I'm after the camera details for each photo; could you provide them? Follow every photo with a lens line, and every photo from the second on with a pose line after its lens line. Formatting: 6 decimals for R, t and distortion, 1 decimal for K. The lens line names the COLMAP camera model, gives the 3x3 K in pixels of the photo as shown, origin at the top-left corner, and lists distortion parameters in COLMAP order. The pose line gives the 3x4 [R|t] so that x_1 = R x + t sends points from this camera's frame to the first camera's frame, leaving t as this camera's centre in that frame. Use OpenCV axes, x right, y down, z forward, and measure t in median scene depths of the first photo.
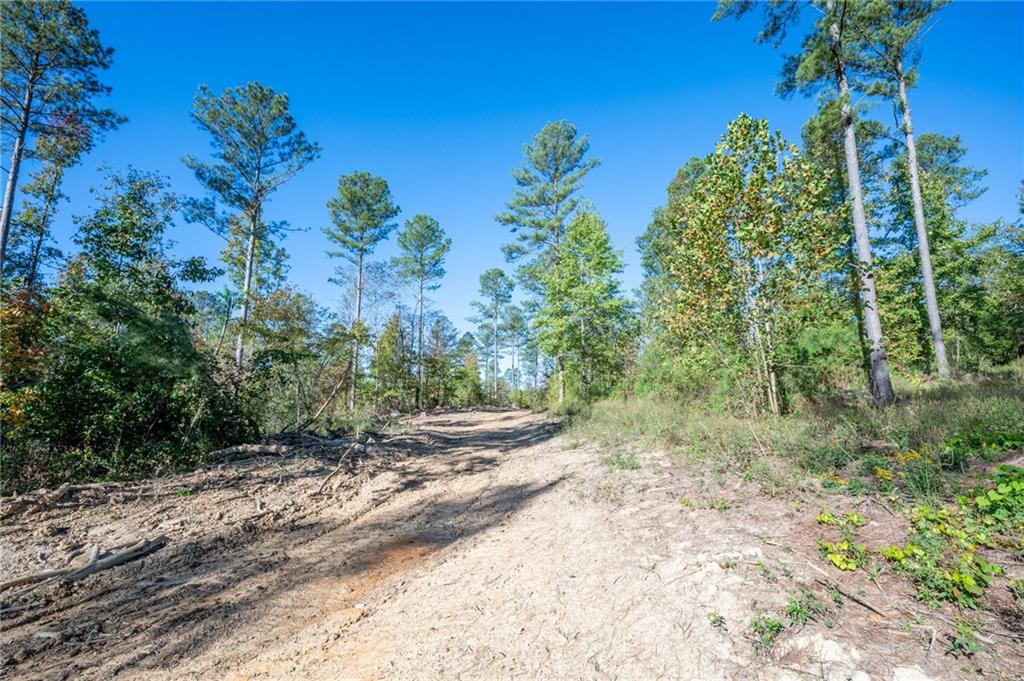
lens RADIAL K [[462.5, 0, 511.7], [0, 462.5, 342.5], [0, 0, 1]] dist [-0.002552, 0.001442]
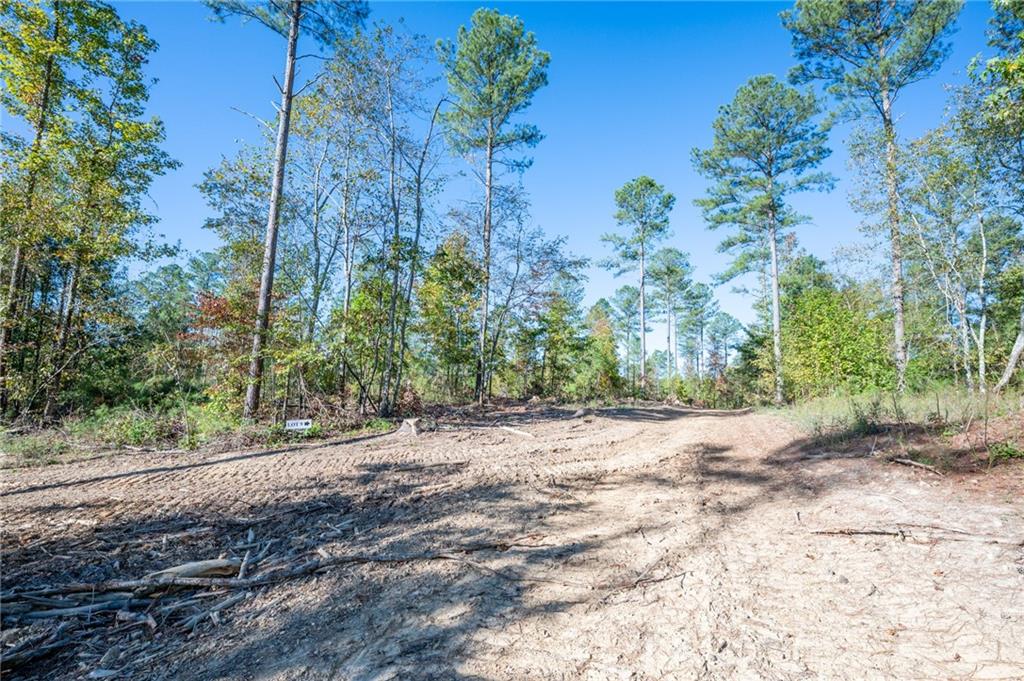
lens RADIAL K [[462.5, 0, 509.3], [0, 462.5, 342.3], [0, 0, 1]] dist [-0.002552, 0.001442]
pose [[0.953239, -0.003455, -0.302197, -0.017186], [0.010399, 0.999717, 0.021373, 0.045550], [0.302038, -0.023516, 0.953006, 0.348256]]
